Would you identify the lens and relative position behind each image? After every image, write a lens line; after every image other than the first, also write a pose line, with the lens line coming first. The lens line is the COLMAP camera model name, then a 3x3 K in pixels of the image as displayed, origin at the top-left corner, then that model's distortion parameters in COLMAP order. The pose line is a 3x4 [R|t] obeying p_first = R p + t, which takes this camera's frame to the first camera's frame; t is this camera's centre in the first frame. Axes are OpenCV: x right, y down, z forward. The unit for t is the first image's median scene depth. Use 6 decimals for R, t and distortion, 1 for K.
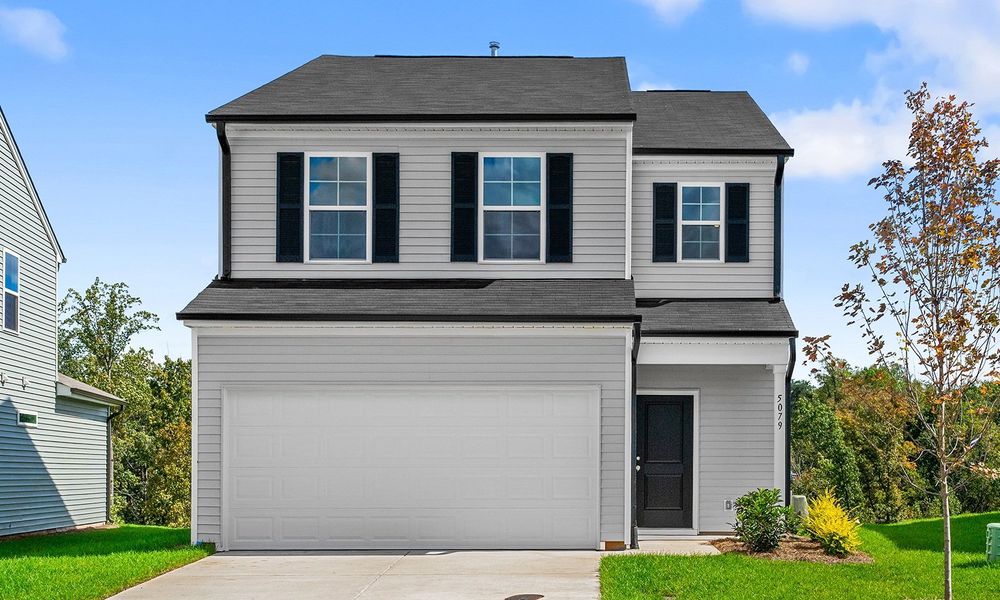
lens RADIAL K [[1227.4, 0, 582.7], [0, 1227.4, 330.7], [0, 0, 1]] dist [-0.006360, -0.006003]
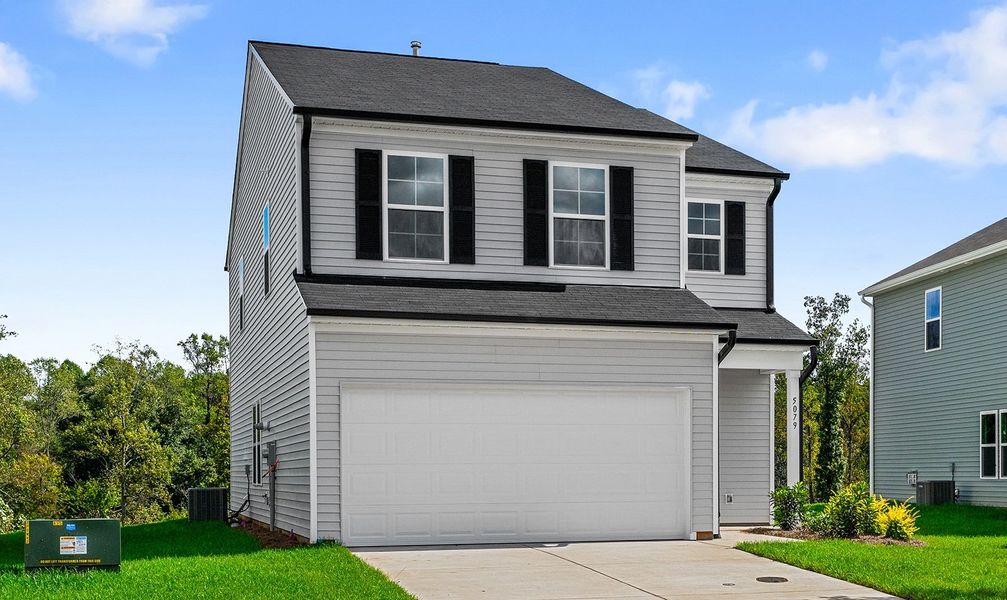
lens RADIAL K [[1250.8, 0, 504.1], [0, 1250.8, 340.9], [0, 0, 1]] dist [-0.010153, -0.009712]
pose [[0.964315, 0.023647, 0.263698, -0.398051], [-0.026296, 0.999633, 0.006519, 0.001009], [-0.263447, -0.013221, 0.964583, -0.013047]]
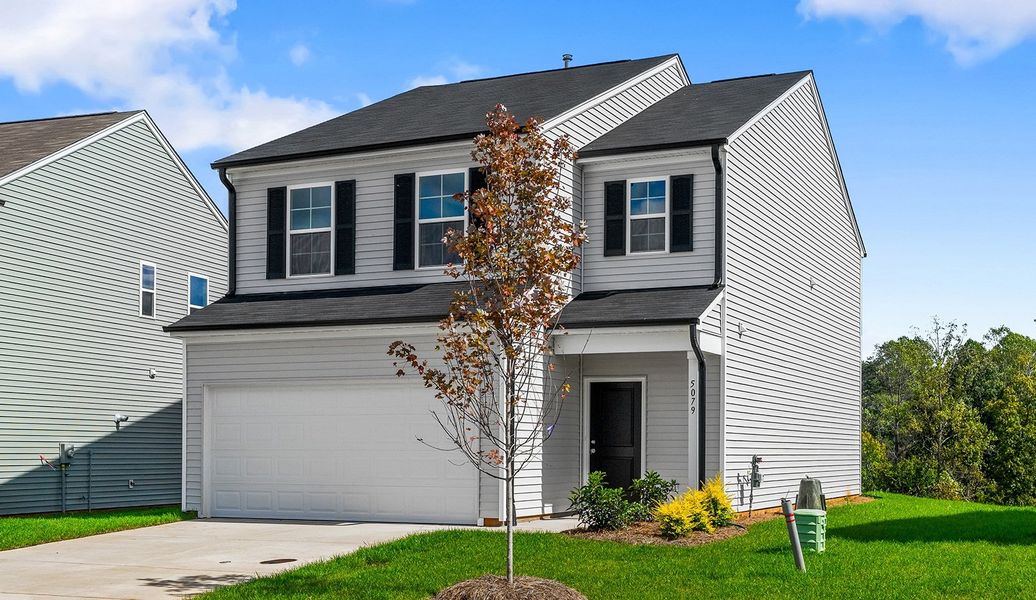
lens RADIAL K [[1203.9, 0, 518.0], [0, 1203.9, 300.0], [0, 0, 1]] dist [-0.016277, -0.012549]
pose [[0.912517, -0.047969, -0.406216, 0.452093], [0.044284, 0.998848, -0.018471, -0.002898], [0.406634, -0.001134, 0.913591, 0.020219]]
